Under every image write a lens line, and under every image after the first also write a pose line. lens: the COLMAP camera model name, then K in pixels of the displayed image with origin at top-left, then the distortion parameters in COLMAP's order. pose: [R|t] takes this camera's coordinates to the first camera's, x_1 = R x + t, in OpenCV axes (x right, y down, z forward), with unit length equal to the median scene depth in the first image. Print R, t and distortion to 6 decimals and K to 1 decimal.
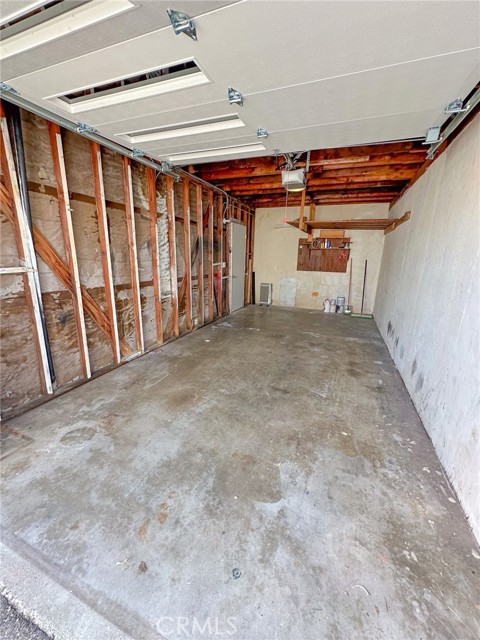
lens RADIAL K [[256.5, 0, 240.0], [0, 256.5, 317.4], [0, 0, 1]] dist [-0.000505, 0.000565]
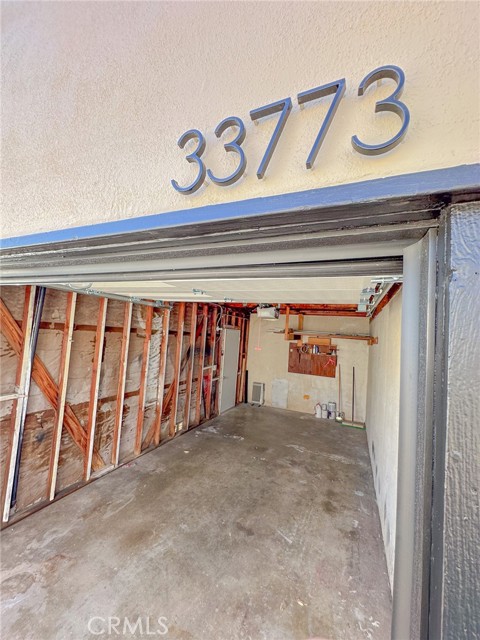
lens RADIAL K [[256.5, 0, 239.5], [0, 256.5, 318.8], [0, 0, 1]] dist [-0.000505, 0.000565]
pose [[0.998486, 0.043756, -0.033321, 0.121356], [-0.051821, 0.951438, -0.303448, -0.149360], [0.018425, 0.304715, 0.952265, -0.120665]]
